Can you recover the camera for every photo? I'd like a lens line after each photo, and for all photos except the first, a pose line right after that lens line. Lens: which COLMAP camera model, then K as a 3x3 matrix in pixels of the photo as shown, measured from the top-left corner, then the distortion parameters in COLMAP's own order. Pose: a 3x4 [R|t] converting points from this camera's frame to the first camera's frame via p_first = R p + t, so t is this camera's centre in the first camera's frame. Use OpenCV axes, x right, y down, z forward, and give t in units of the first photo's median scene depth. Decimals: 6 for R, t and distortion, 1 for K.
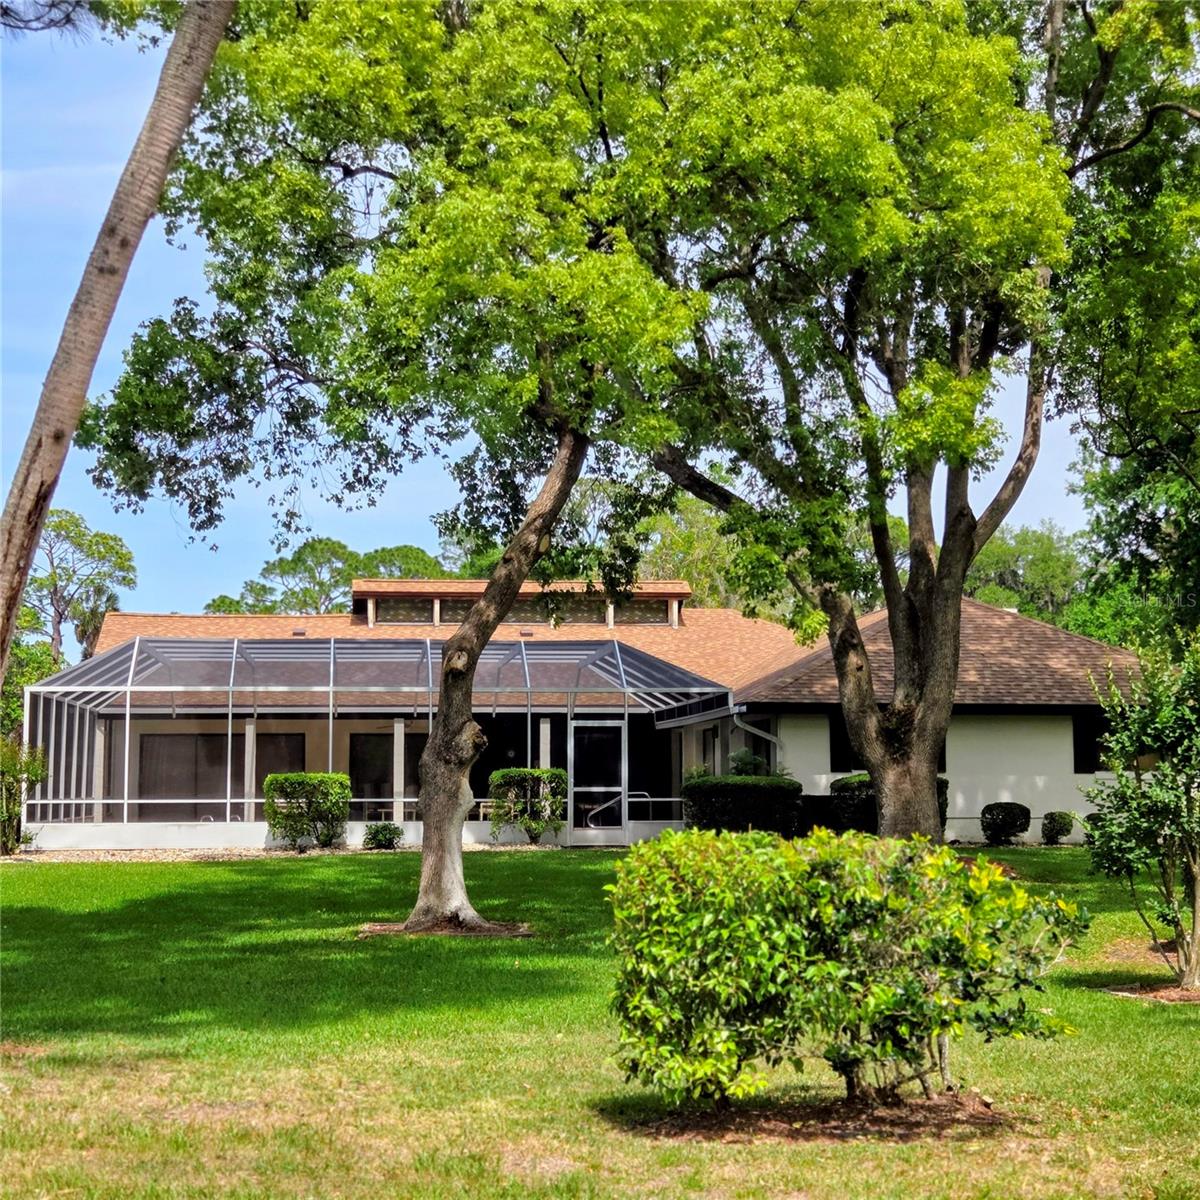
lens RADIAL K [[2147.5, 0, 600.0], [0, 2147.5, 600.0], [0, 0, 1]] dist [0.107672, -0.149281]
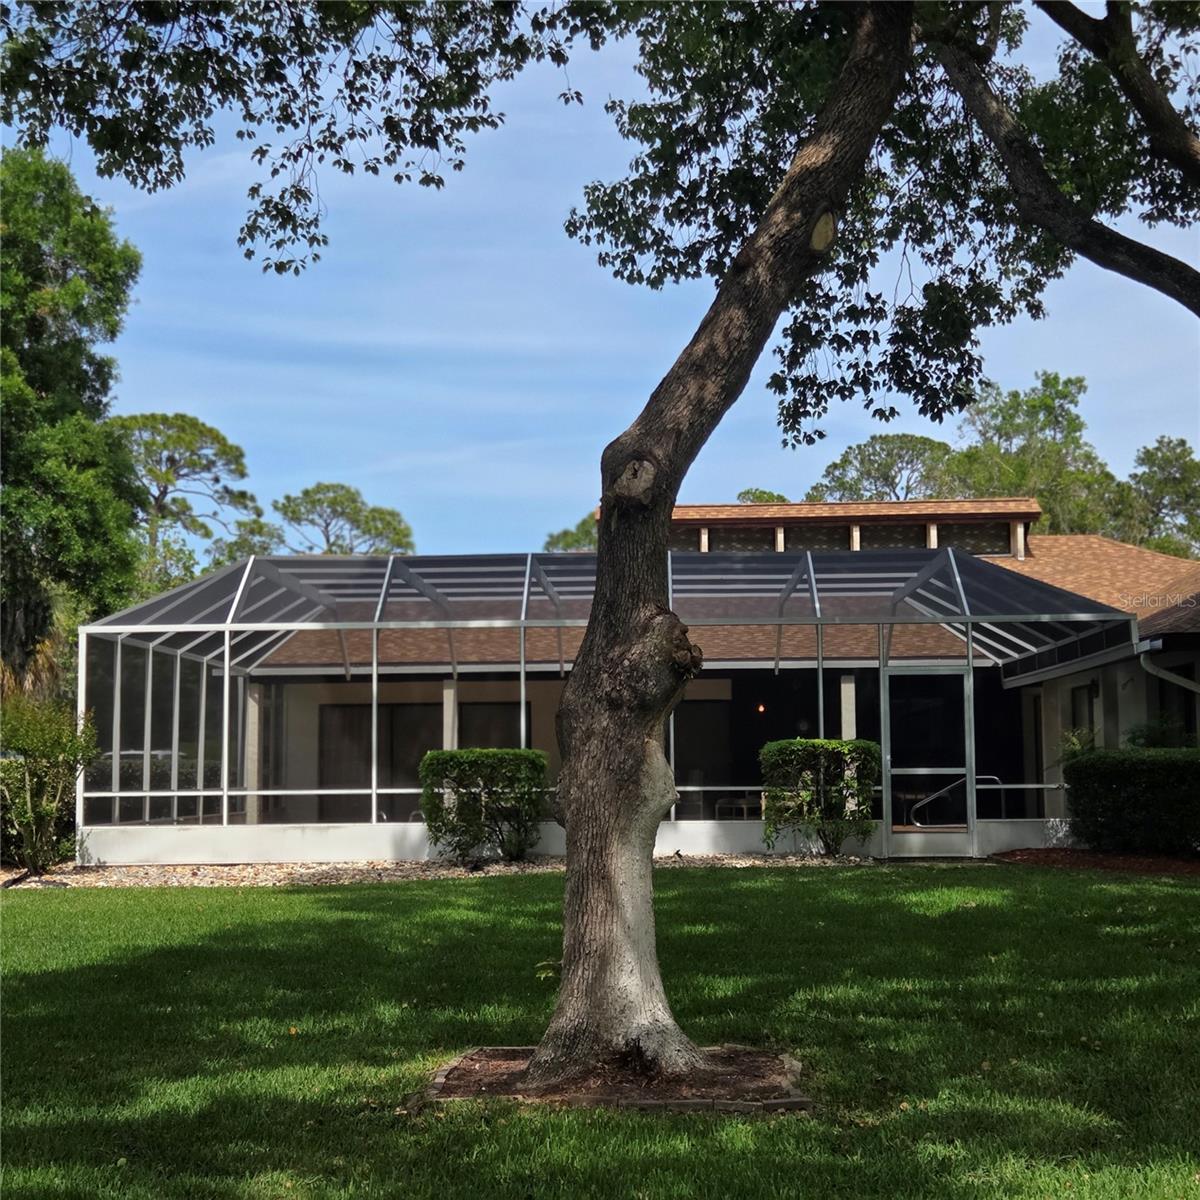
lens RADIAL K [[2147.5, 0, 600.0], [0, 2147.5, 600.0], [0, 0, 1]] dist [0.107672, -0.149281]
pose [[0.989583, -0.019487, -0.142639, -0.005445], [0.020256, 0.999787, 0.003942, 0.031345], [0.142532, -0.006791, 0.989767, 0.337084]]
